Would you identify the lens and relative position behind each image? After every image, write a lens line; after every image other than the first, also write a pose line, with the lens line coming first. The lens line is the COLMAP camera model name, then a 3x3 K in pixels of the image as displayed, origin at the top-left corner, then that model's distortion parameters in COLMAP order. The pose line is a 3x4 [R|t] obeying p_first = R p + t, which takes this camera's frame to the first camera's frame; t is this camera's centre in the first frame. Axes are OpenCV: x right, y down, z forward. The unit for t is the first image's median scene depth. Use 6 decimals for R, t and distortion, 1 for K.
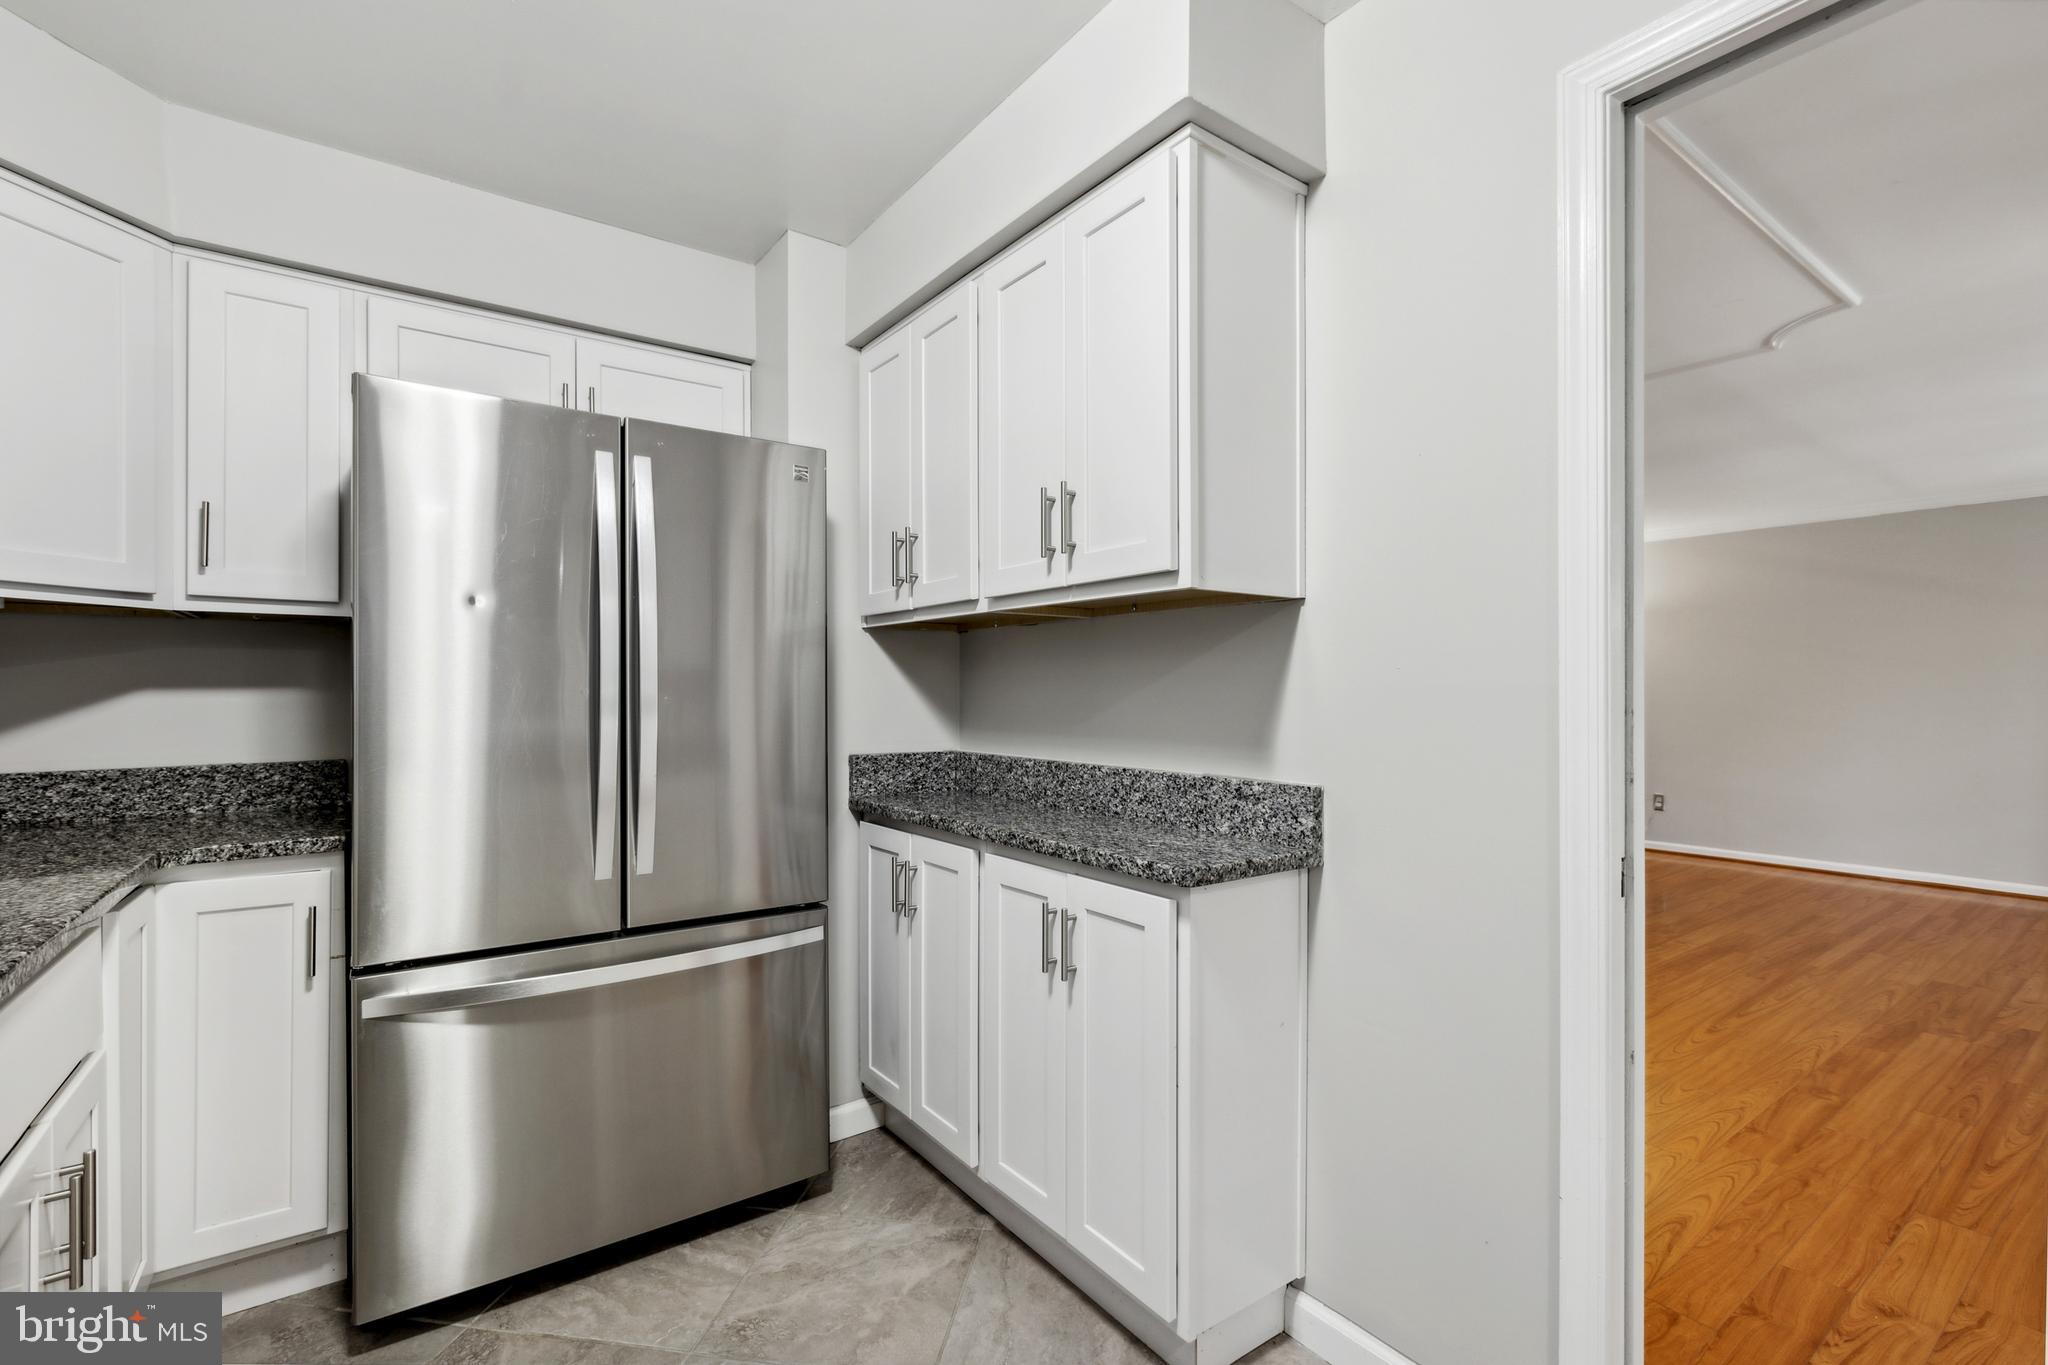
lens RADIAL K [[915.4, 0, 1023.4], [0, 915.4, 697.6], [0, 0, 1]] dist [-0.000024, -0.000358]
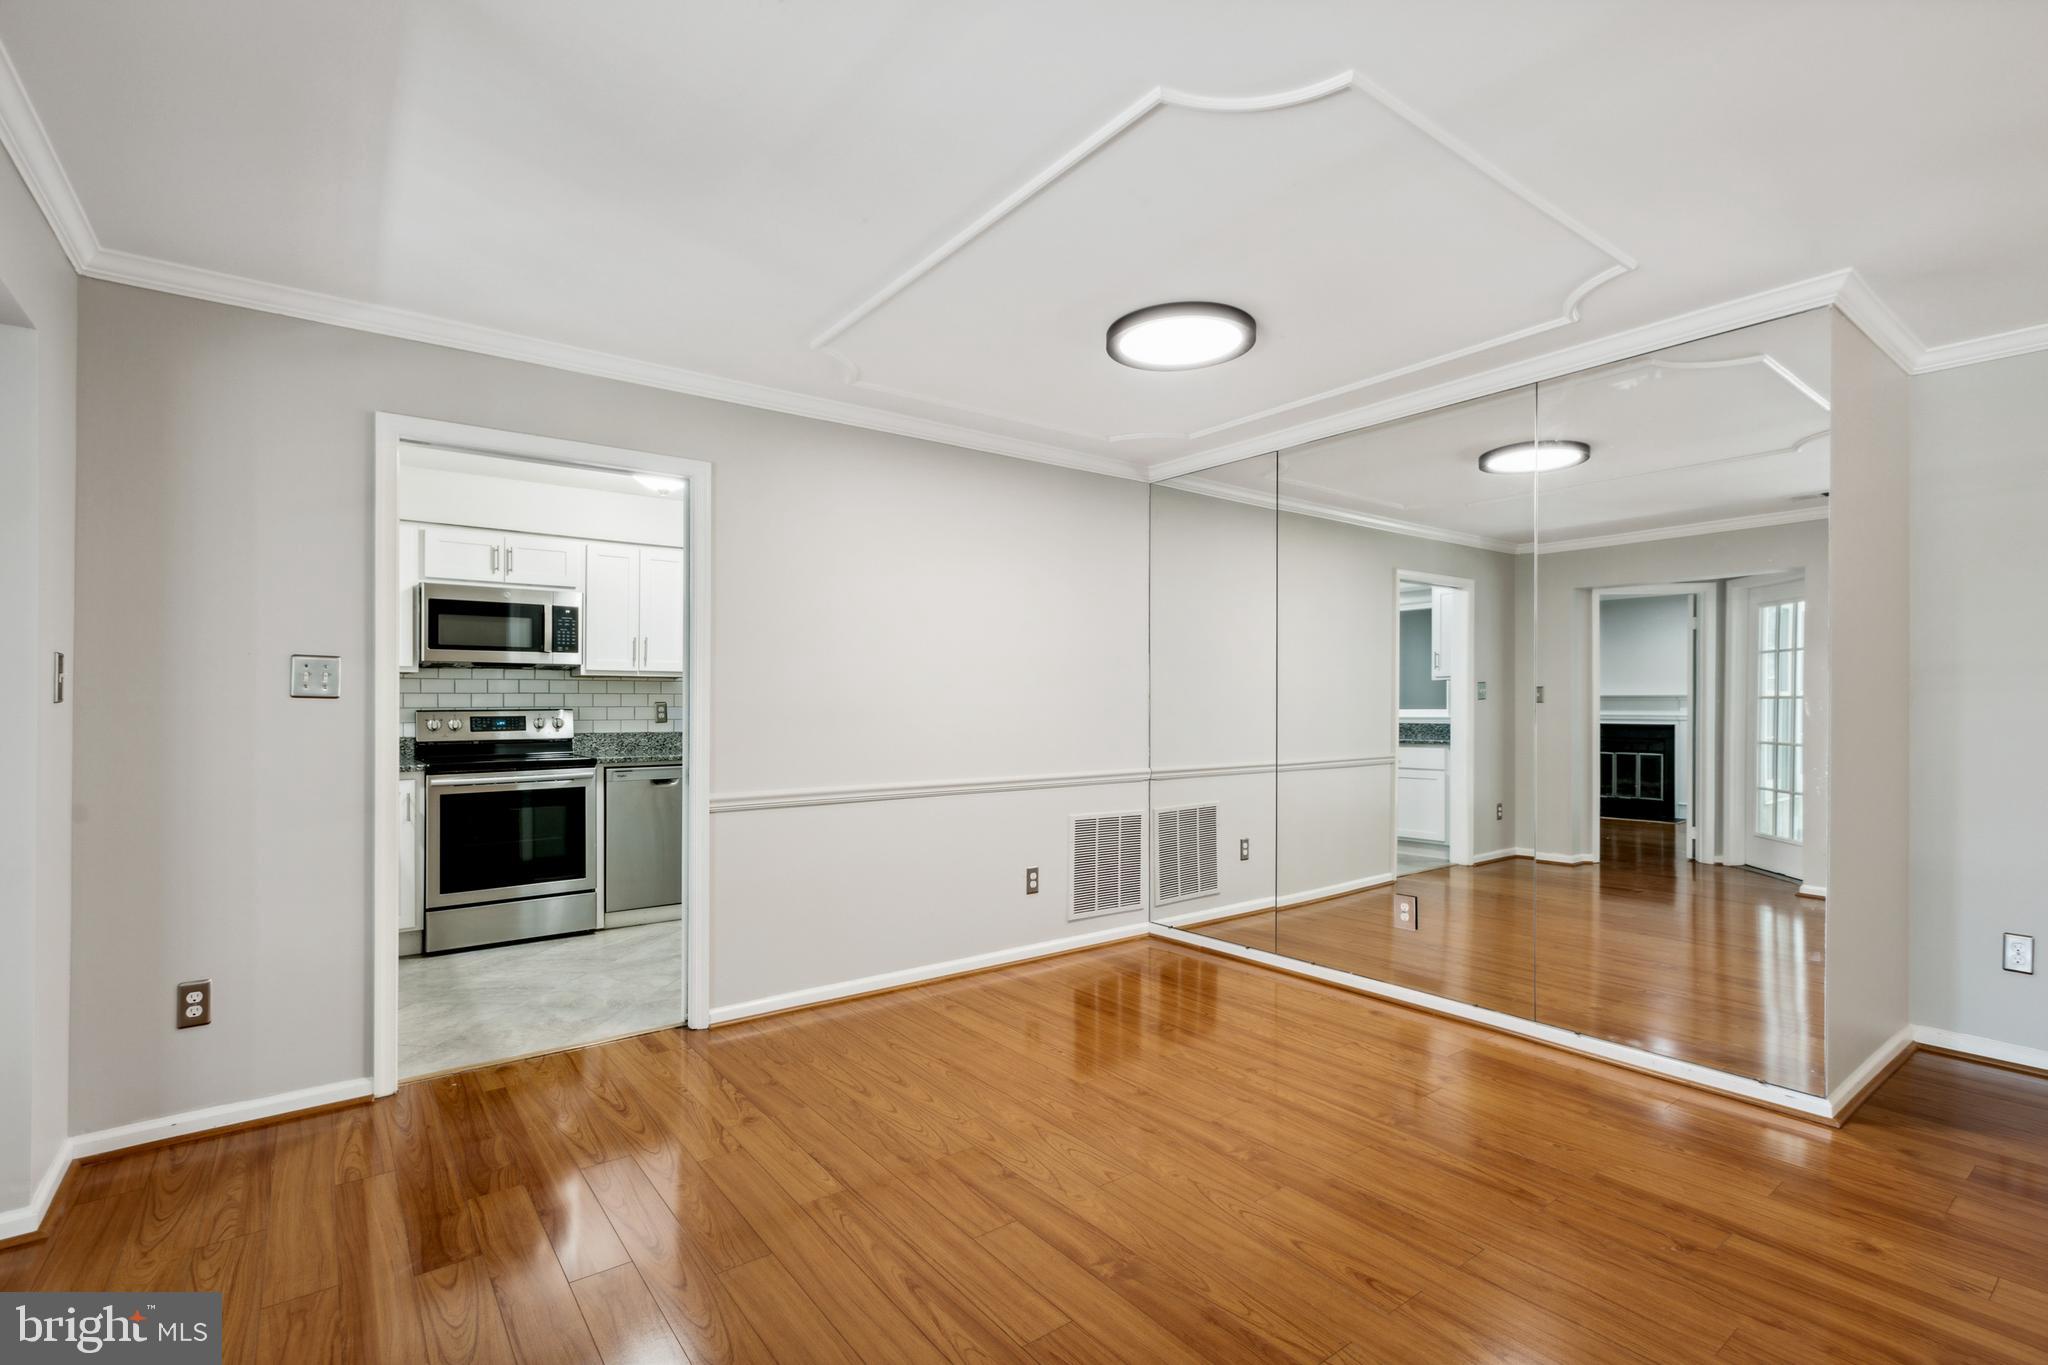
lens RADIAL K [[937.1, 0, 1027.3], [0, 937.1, 694.5], [0, 0, 1]] dist [0.001058, 0.000150]
pose [[0.021805, -0.010993, -0.999702, 1.878653], [-0.003807, 0.999931, -0.011078, -0.002139], [0.999755, 0.004047, 0.021761, 1.071632]]
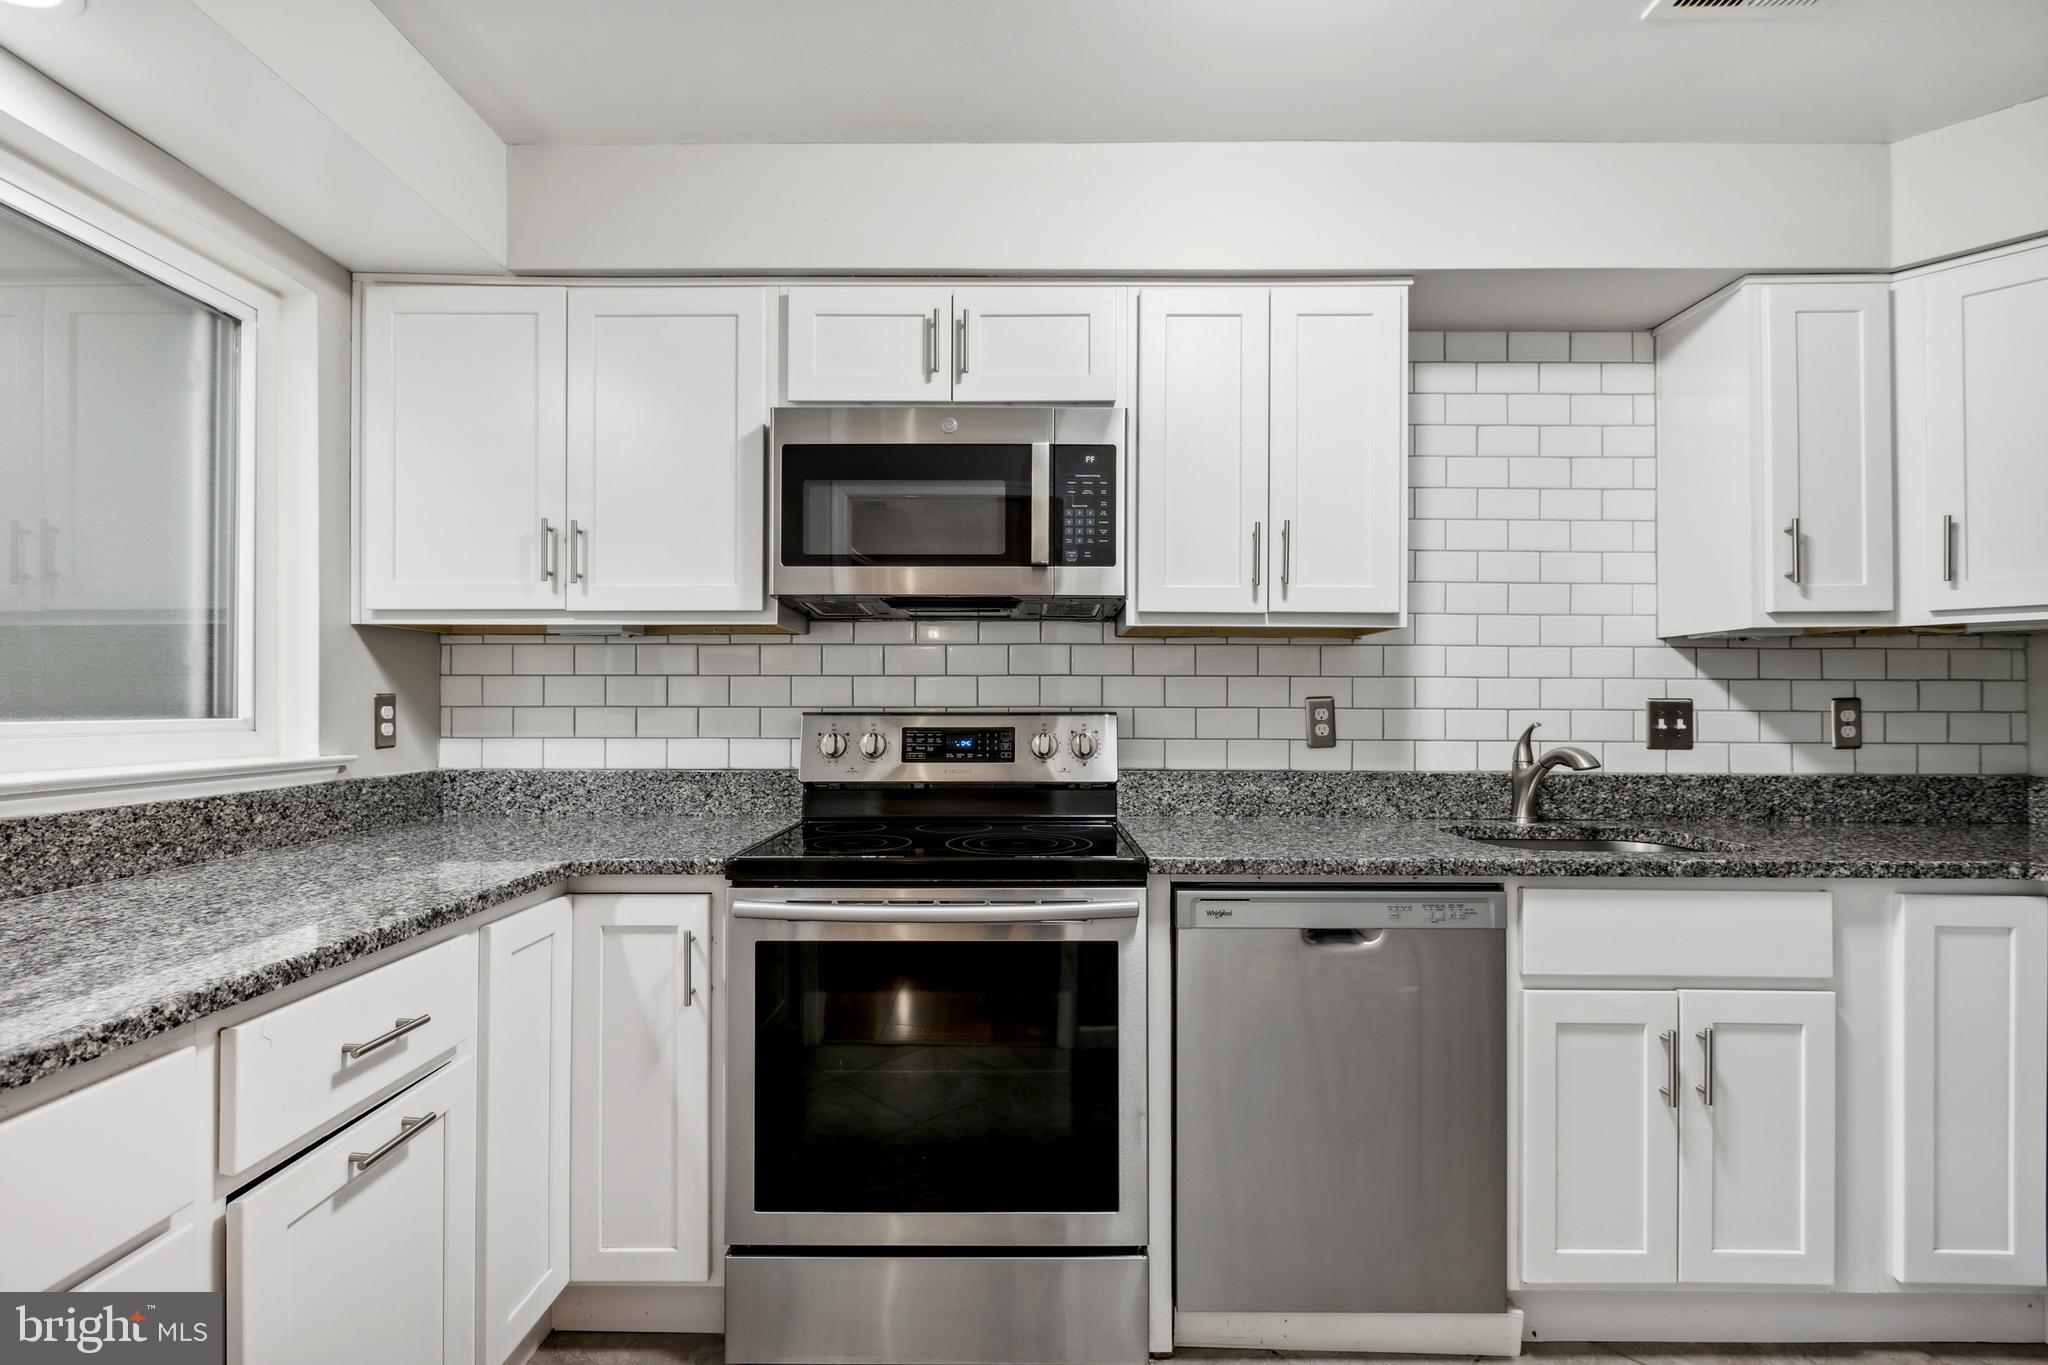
lens RADIAL K [[937.1, 0, 1027.3], [0, 937.1, 694.5], [0, 0, 1]] dist [0.001058, 0.000150]
pose [[-0.585670, -0.008939, -0.810500, 0.384753], [-0.009782, 0.999944, -0.003960, -0.001174], [0.810491, 0.005609, -0.585725, 0.493370]]
